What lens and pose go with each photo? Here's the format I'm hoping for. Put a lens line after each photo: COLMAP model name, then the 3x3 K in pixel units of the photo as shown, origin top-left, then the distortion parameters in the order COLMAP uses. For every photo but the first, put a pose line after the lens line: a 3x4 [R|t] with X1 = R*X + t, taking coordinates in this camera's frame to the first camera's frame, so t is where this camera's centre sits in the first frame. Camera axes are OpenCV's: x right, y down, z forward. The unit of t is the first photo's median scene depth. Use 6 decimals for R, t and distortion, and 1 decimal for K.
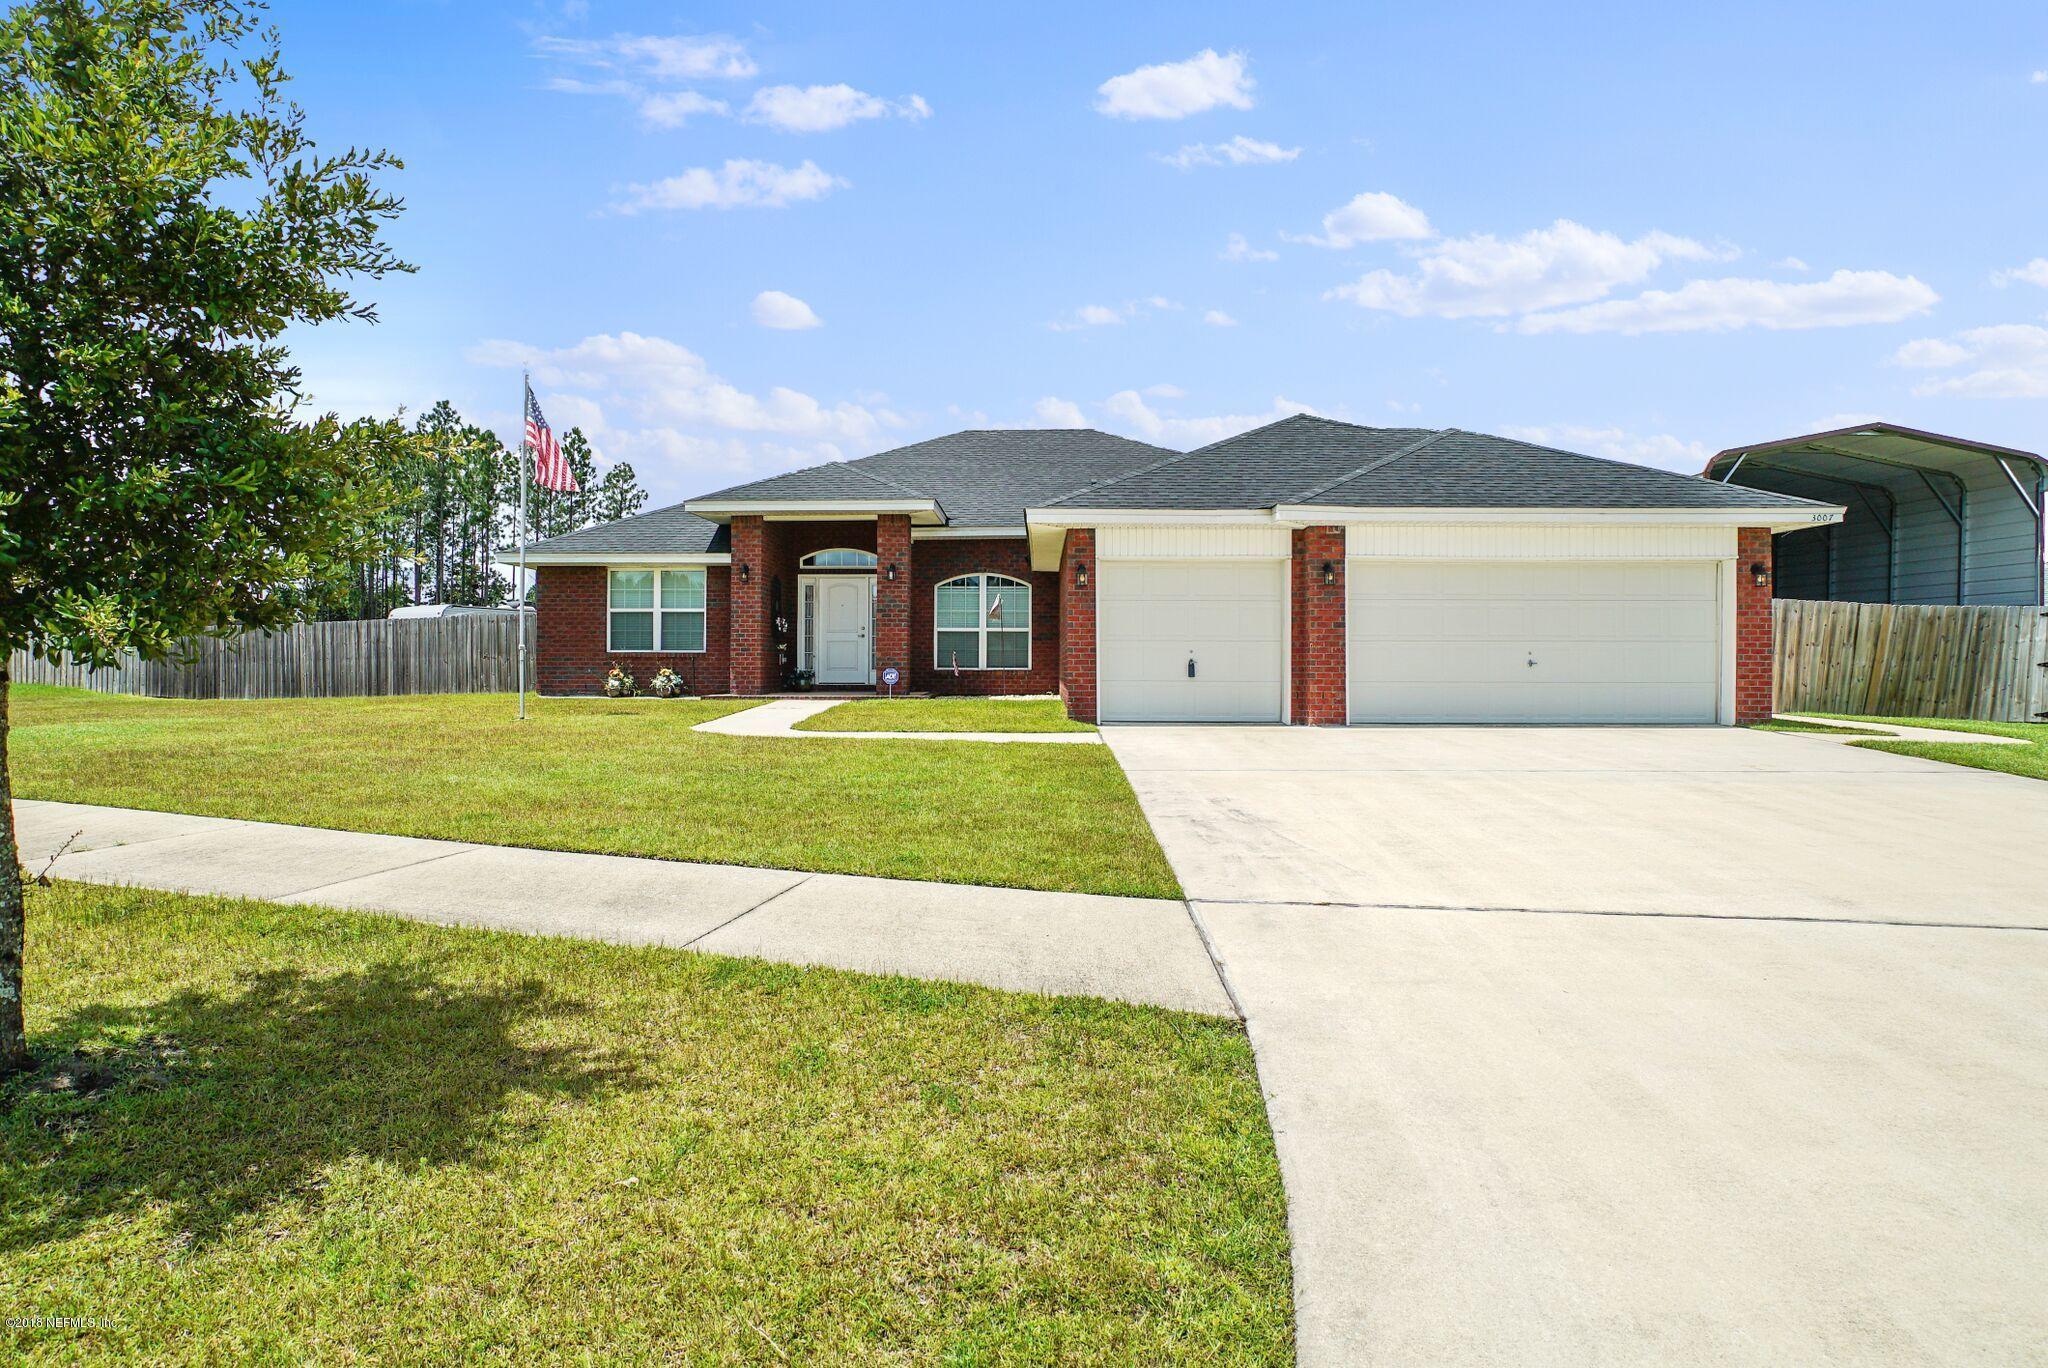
lens RADIAL K [[1043.2, 0, 1029.8], [0, 1043.2, 669.8], [0, 0, 1]] dist [-0.020261, -0.000396]
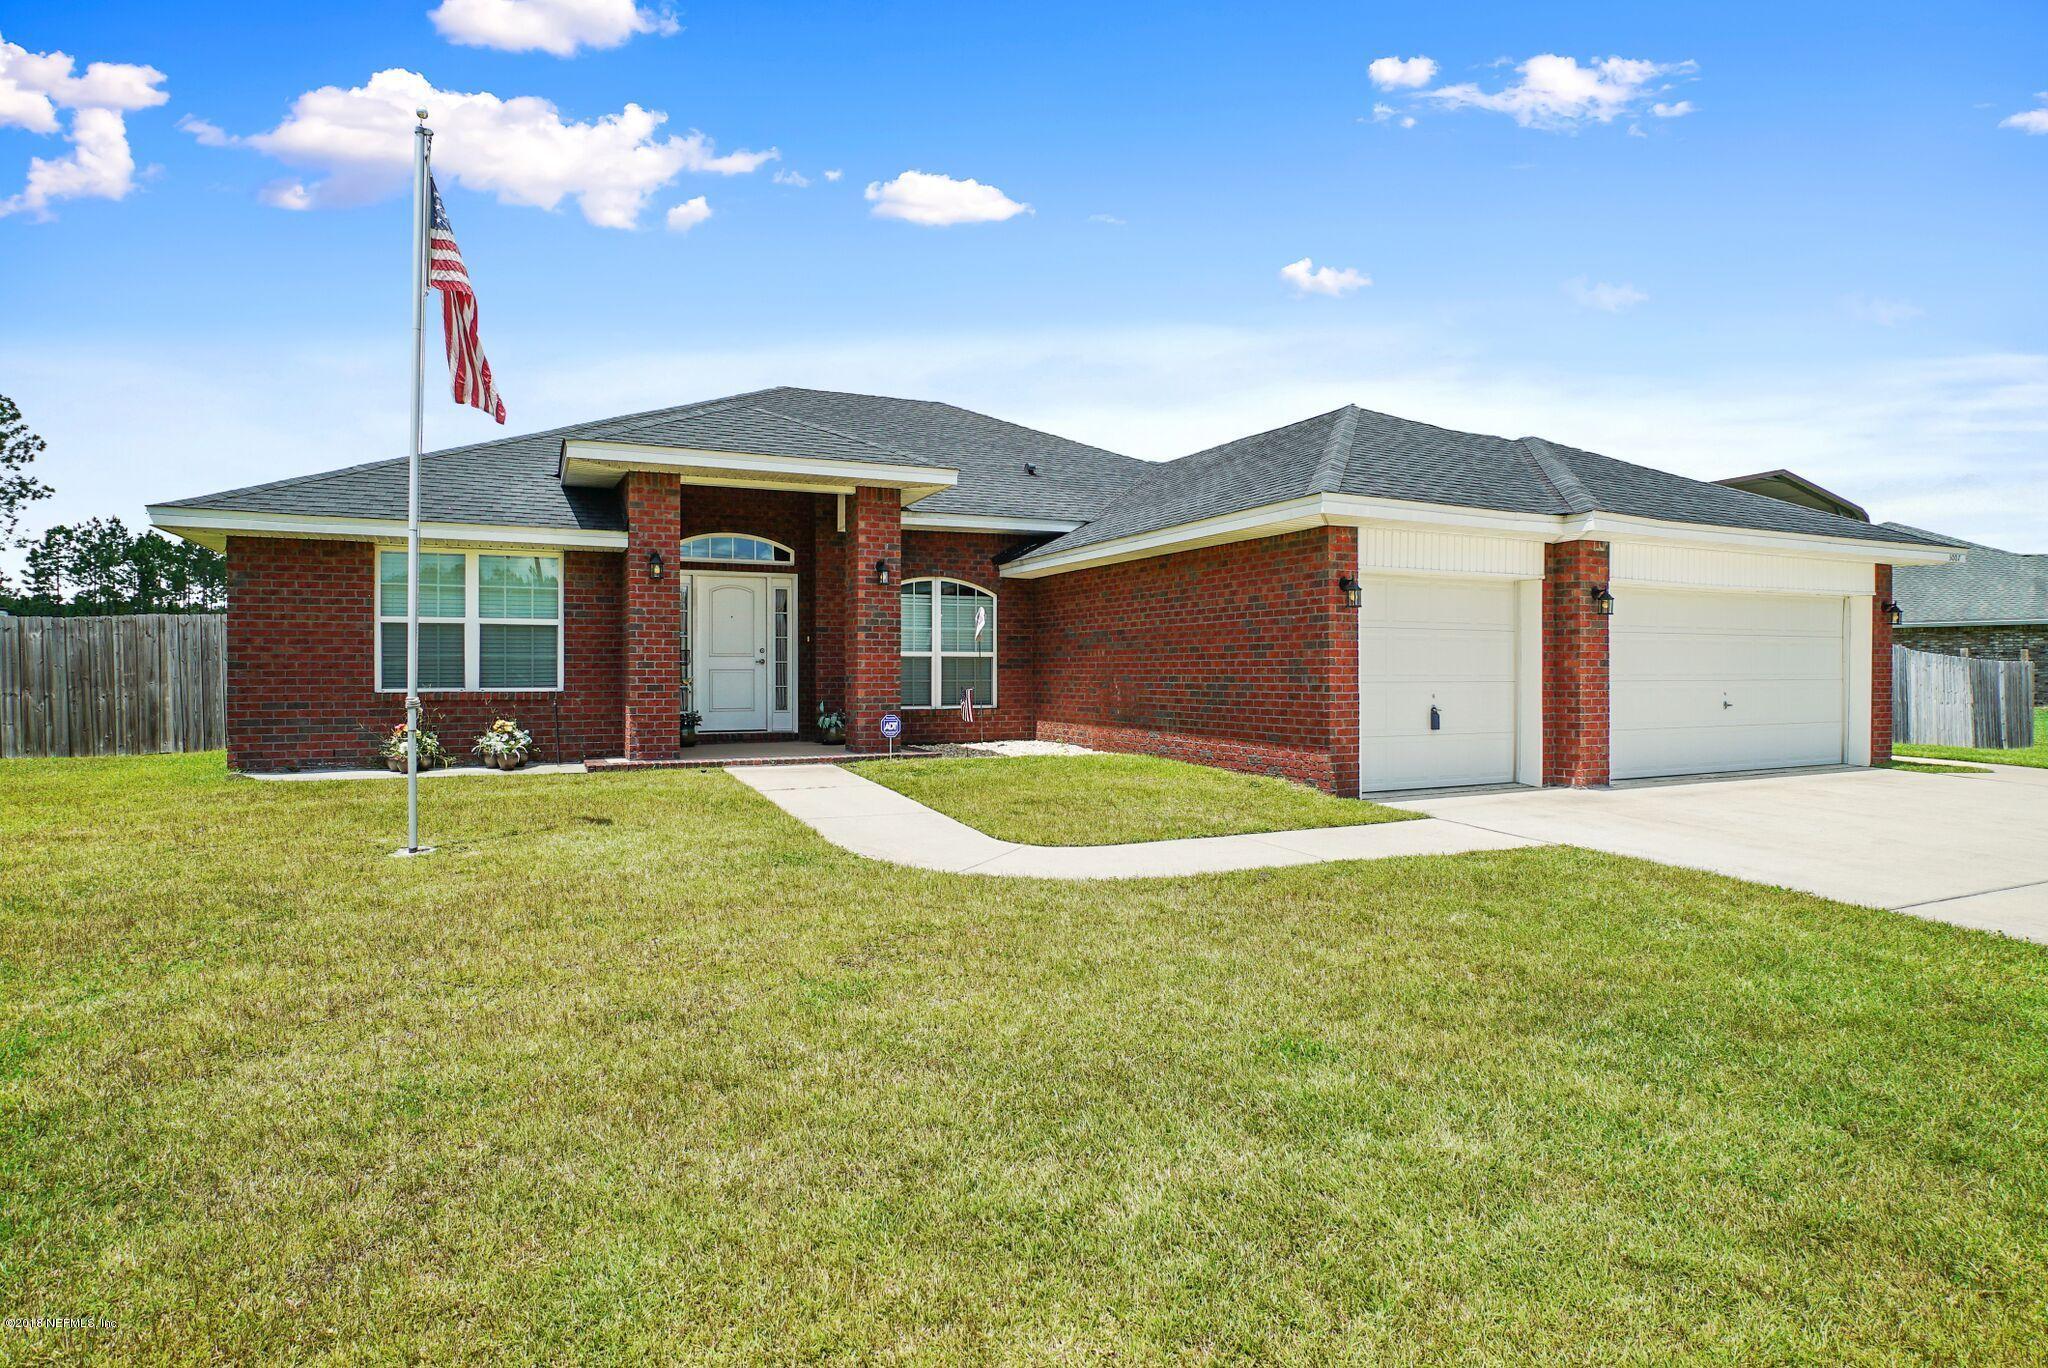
lens RADIAL K [[1043.2, 0, 1020.4], [0, 1043.2, 692.1], [0, 0, 1]] dist [-0.020261, -0.000396]
pose [[0.903657, -0.010739, 0.428122, -0.338636], [0.003329, 0.999832, 0.018051, -0.026910], [-0.428244, -0.014887, 0.903541, 0.337883]]
